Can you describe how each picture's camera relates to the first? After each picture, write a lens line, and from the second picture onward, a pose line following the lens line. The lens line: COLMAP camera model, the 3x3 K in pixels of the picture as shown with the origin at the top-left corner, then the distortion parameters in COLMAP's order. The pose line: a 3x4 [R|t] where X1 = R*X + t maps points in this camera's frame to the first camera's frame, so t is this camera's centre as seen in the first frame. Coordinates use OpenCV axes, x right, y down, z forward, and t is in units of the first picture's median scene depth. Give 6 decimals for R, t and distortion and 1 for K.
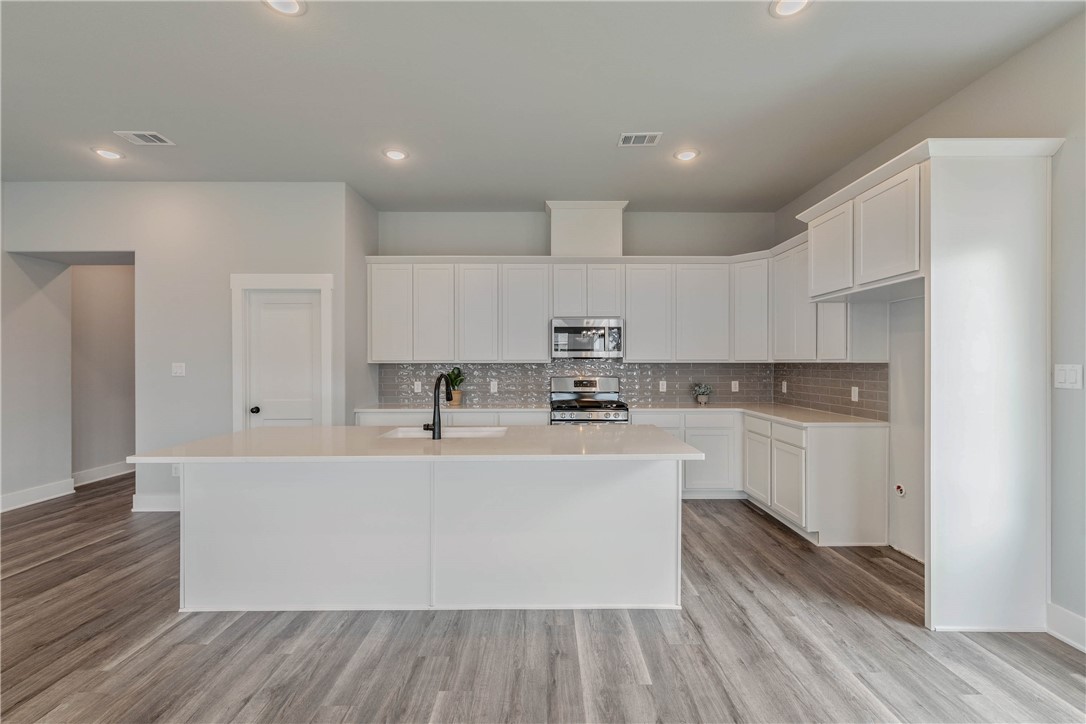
lens RADIAL K [[472.1, 0, 546.3], [0, 472.1, 364.4], [0, 0, 1]] dist [0.001553, -0.000074]
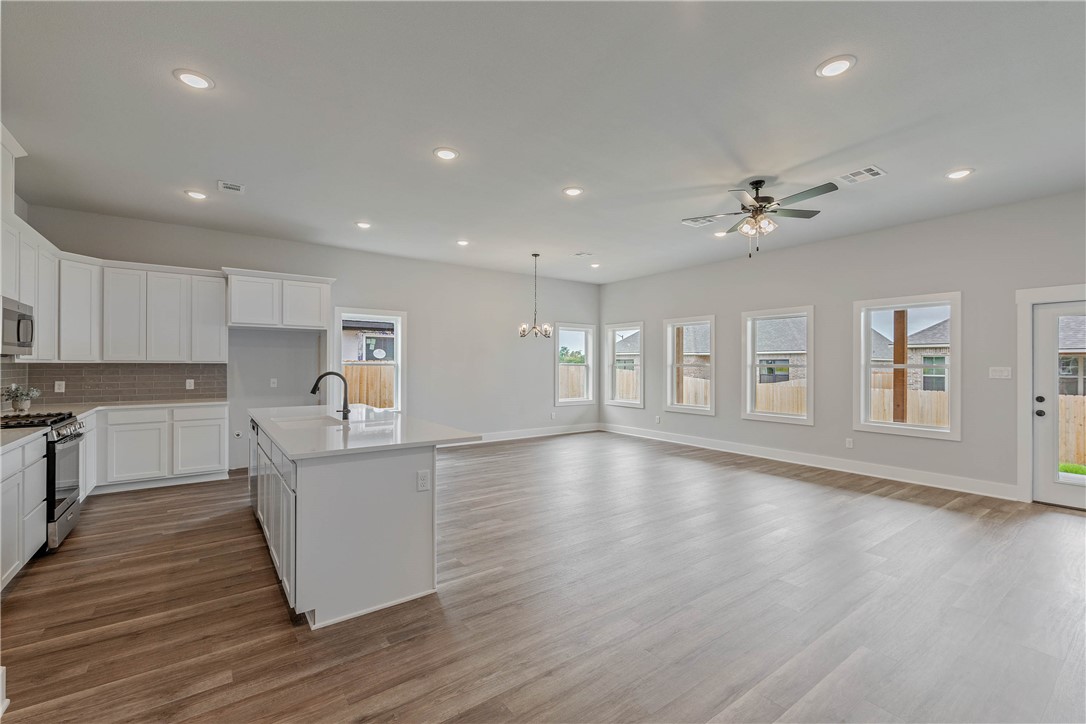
lens RADIAL K [[472.1, 0, 535.5], [0, 472.1, 356.1], [0, 0, 1]] dist [0.001553, -0.000074]
pose [[-0.570142, 0.014335, 0.821421, -1.320511], [0.001489, 0.999864, -0.016416, -0.000339], [-0.821545, -0.008136, -0.570086, 1.048629]]
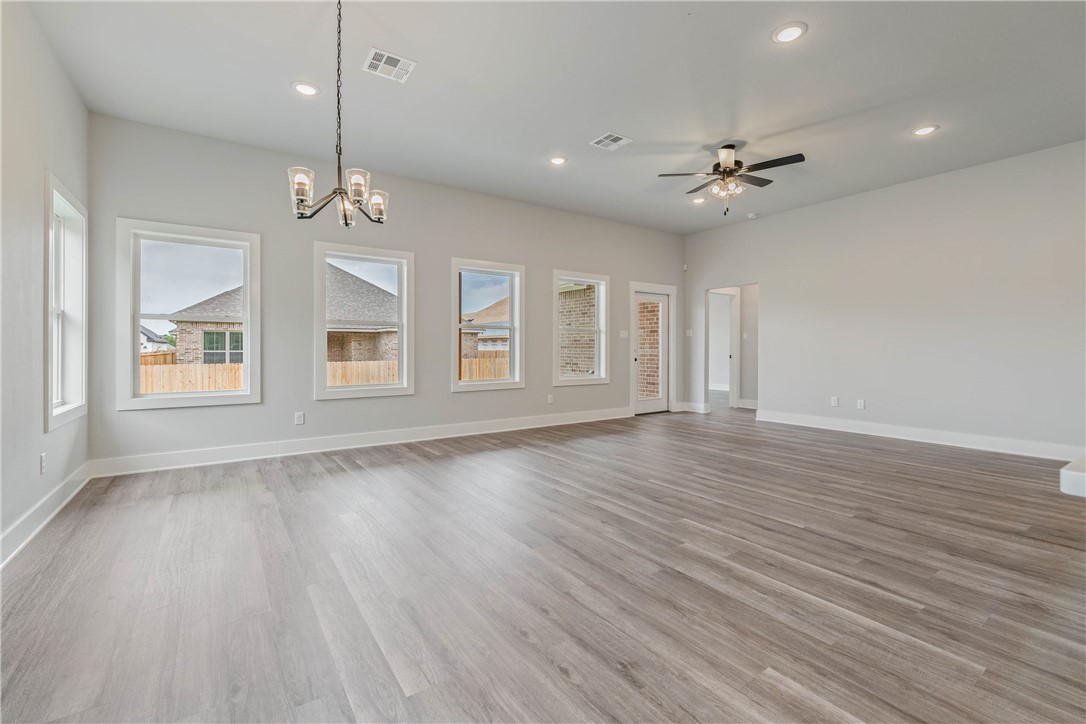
lens RADIAL K [[472.1, 0, 542.9], [0, 472.1, 351.0], [0, 0, 1]] dist [0.001553, -0.000074]
pose [[-0.820409, 0.004848, -0.571757, 0.472893], [-0.001398, 0.999944, 0.010485, 0.076703], [0.571776, 0.009401, -0.820356, 0.674552]]
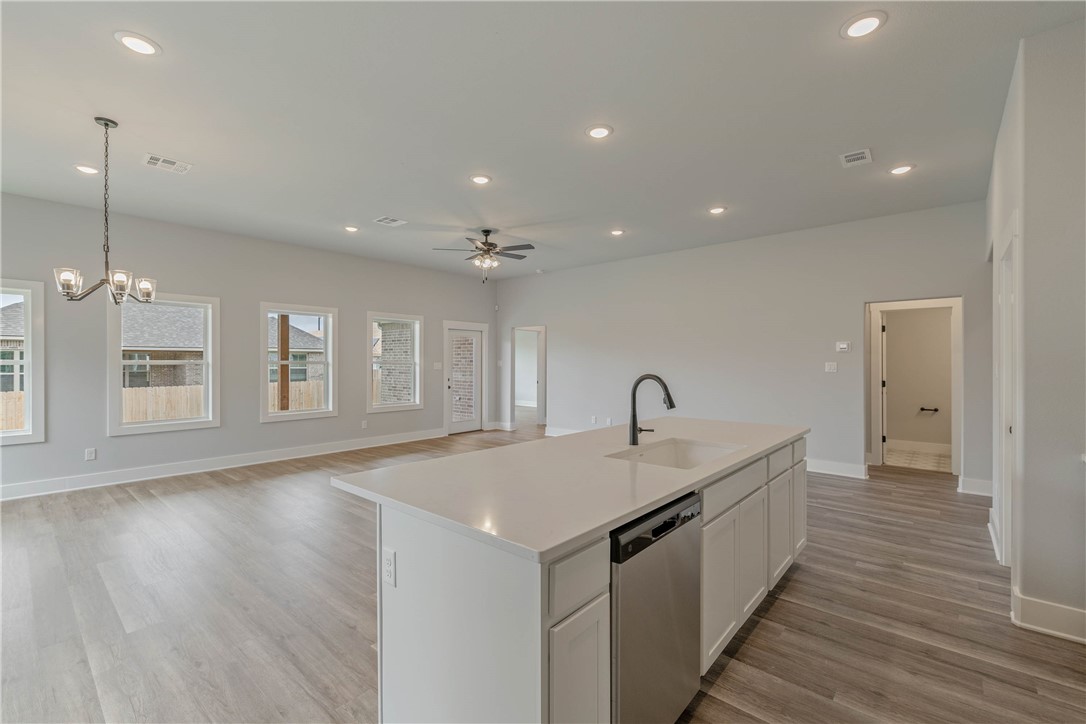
lens RADIAL K [[472.1, 0, 548.2], [0, 472.1, 364.0], [0, 0, 1]] dist [0.001553, -0.000074]
pose [[-0.653083, 0.005539, -0.757266, 0.451609], [-0.002906, 0.999948, 0.009821, -0.008550], [0.757280, 0.008614, -0.653033, 1.162735]]
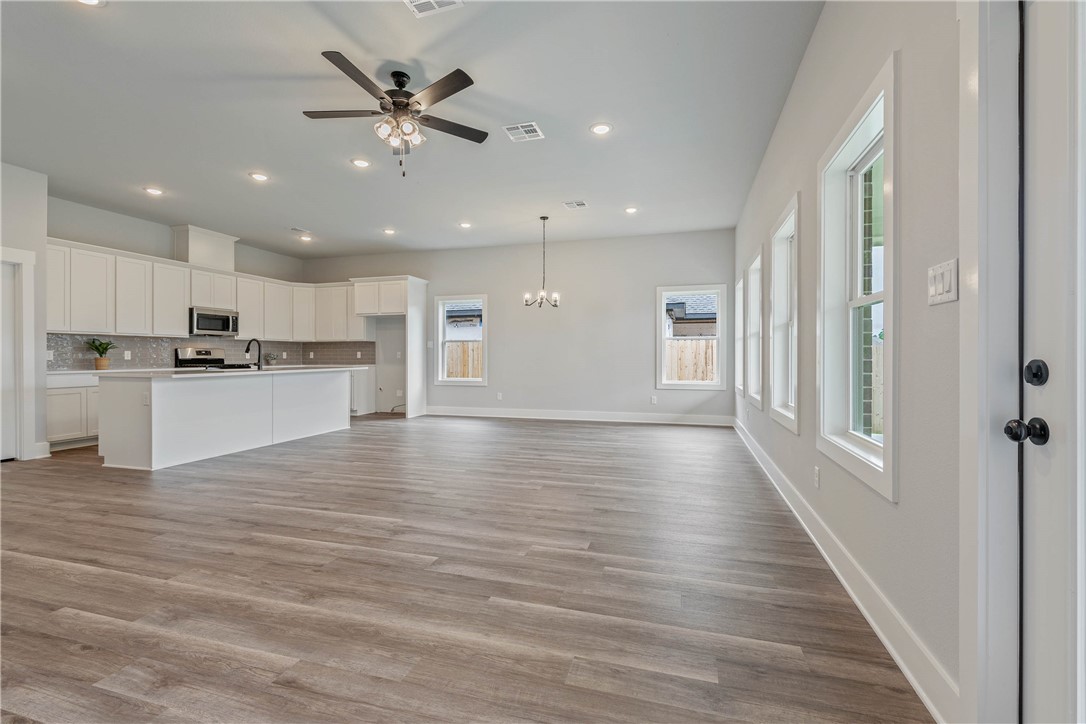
lens RADIAL K [[472.1, 0, 540.8], [0, 472.1, 355.0], [0, 0, 1]] dist [0.001553, -0.000074]
pose [[0.296514, 0.002733, 0.955025, -1.462200], [0.004661, 0.999980, -0.004309, 0.084790], [-0.955017, 0.005729, 0.296495, -0.625481]]
